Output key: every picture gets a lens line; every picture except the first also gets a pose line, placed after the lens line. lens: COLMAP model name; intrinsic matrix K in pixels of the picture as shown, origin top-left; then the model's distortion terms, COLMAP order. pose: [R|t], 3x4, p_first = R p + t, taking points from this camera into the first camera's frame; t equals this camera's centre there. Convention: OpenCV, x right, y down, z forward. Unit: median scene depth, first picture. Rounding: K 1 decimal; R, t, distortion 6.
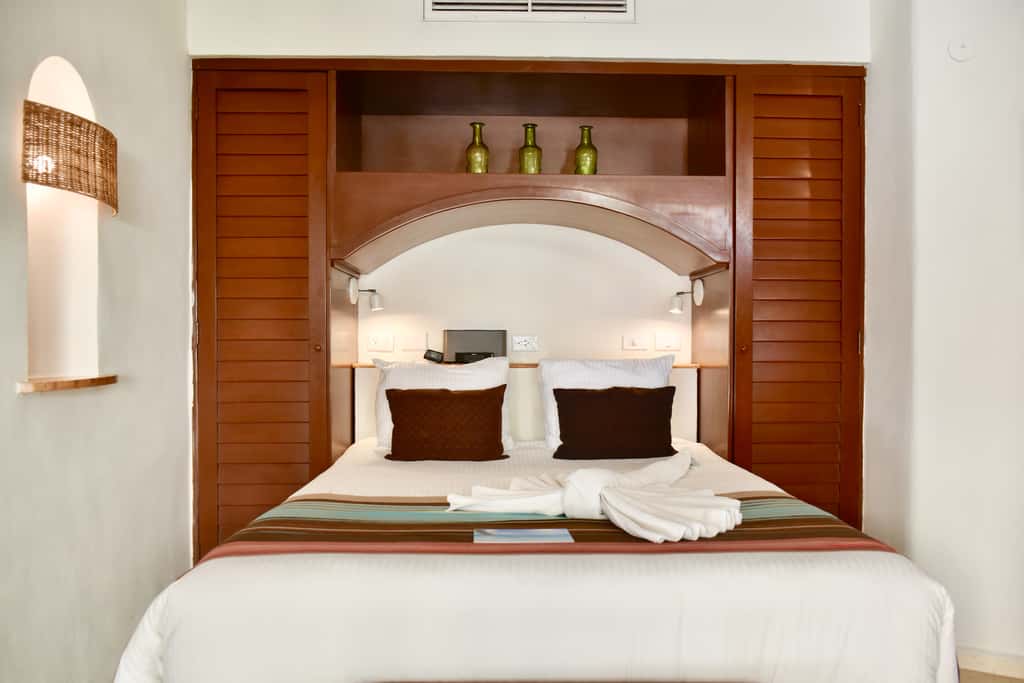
lens RADIAL K [[783.7, 0, 509.2], [0, 783.7, 342.7], [0, 0, 1]] dist [-0.024622, 0.002134]
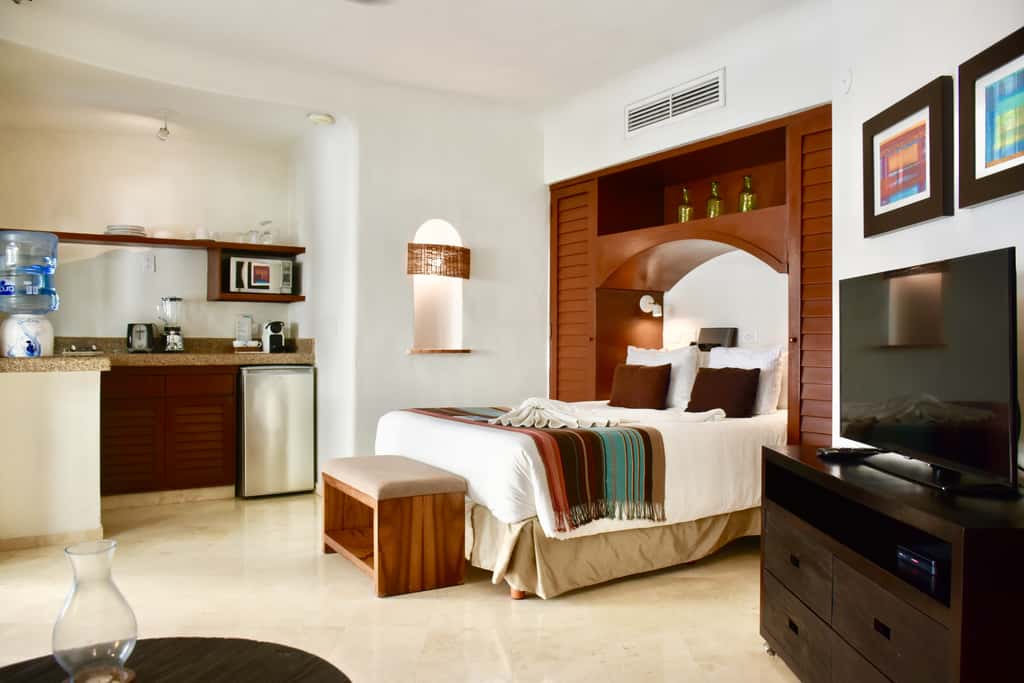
lens RADIAL K [[783.7, 0, 509.2], [0, 783.7, 342.7], [0, 0, 1]] dist [-0.024622, 0.002134]
pose [[0.503846, 0.002315, -0.863790, 1.145333], [-0.007965, 0.999966, -0.001966, 0.018484], [0.863757, 0.007870, 0.503847, -0.032180]]
